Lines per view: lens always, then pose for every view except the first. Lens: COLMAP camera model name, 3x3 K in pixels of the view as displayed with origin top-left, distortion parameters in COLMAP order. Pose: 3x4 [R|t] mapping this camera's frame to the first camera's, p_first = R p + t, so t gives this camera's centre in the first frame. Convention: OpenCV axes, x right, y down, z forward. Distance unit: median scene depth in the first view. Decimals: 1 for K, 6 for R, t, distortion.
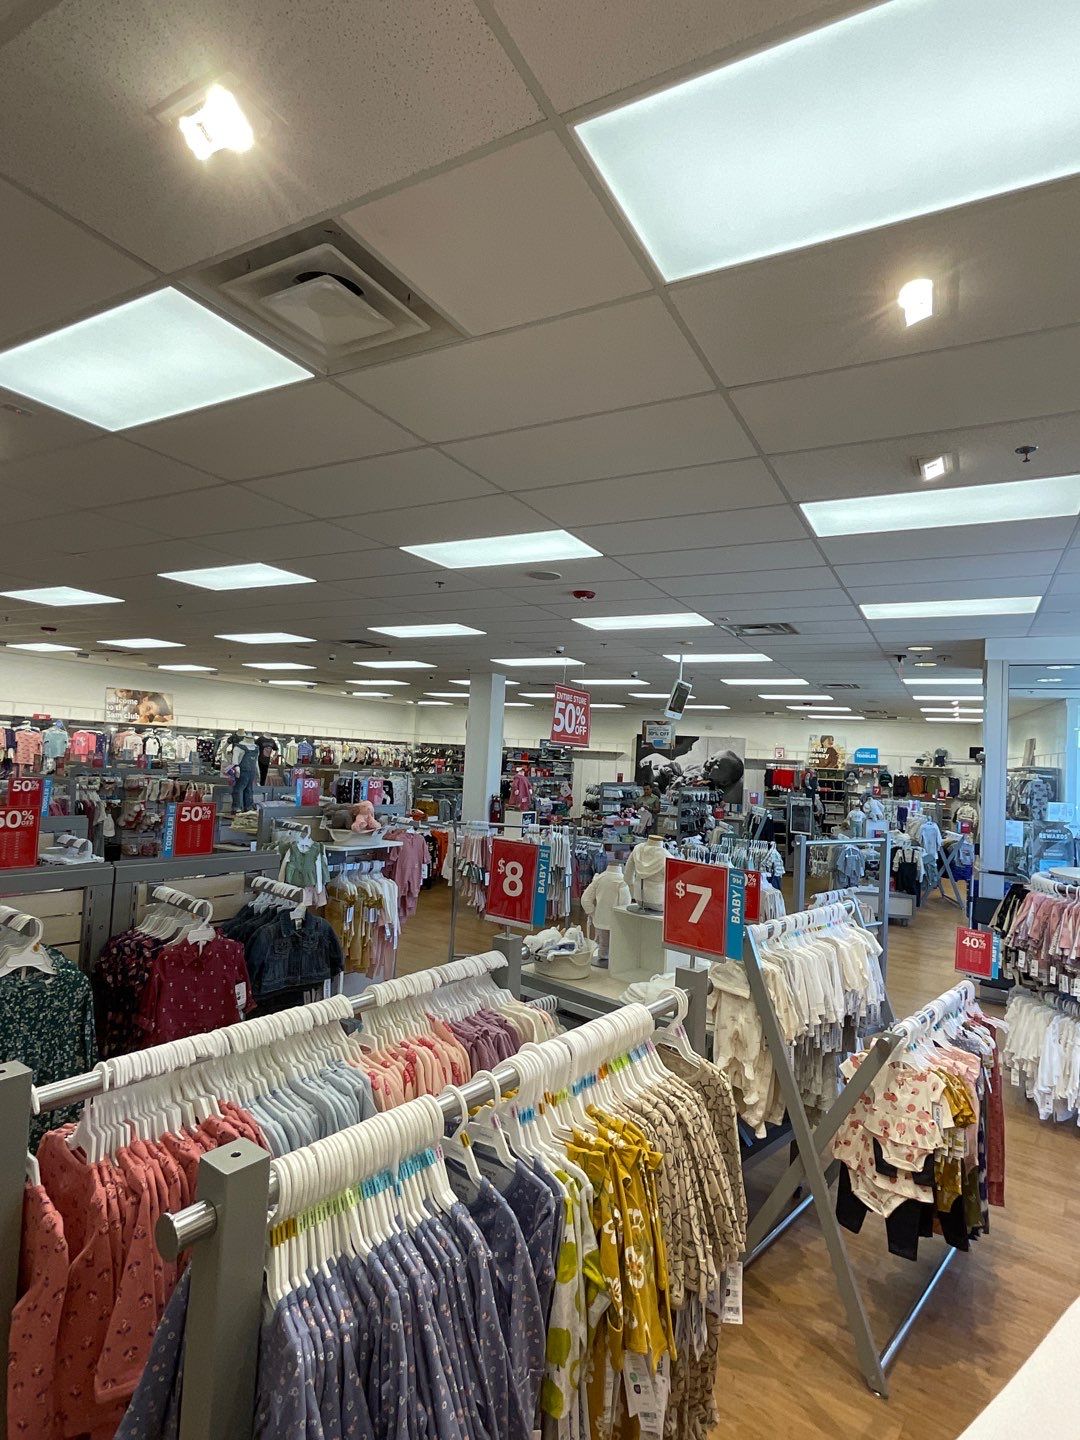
lens RADIAL K [[761.3, 0, 536.0], [0, 761.3, 715.9], [0, 0, 1]] dist [0.002891, -0.000143]
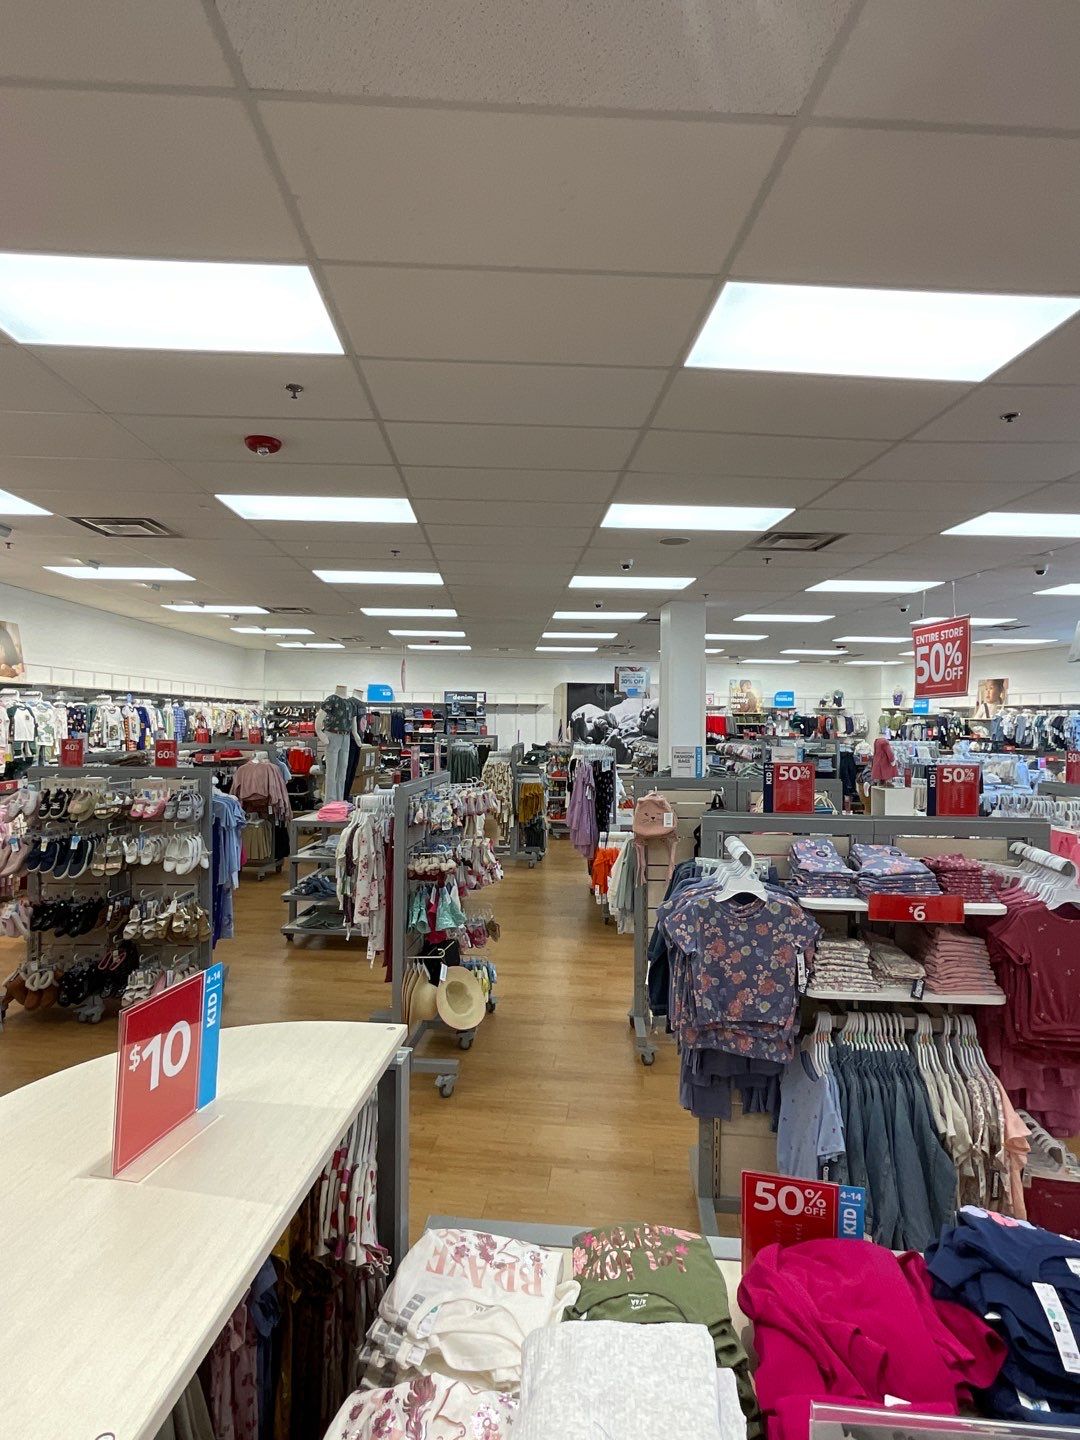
lens RADIAL K [[757.9, 0, 540.9], [0, 757.9, 719.6], [0, 0, 1]] dist [0.005042, -0.000099]
pose [[0.850250, -0.045642, 0.524396, -0.355035], [0.007390, 0.997171, 0.074808, 0.001036], [-0.526326, -0.059730, 0.848182, 0.285080]]
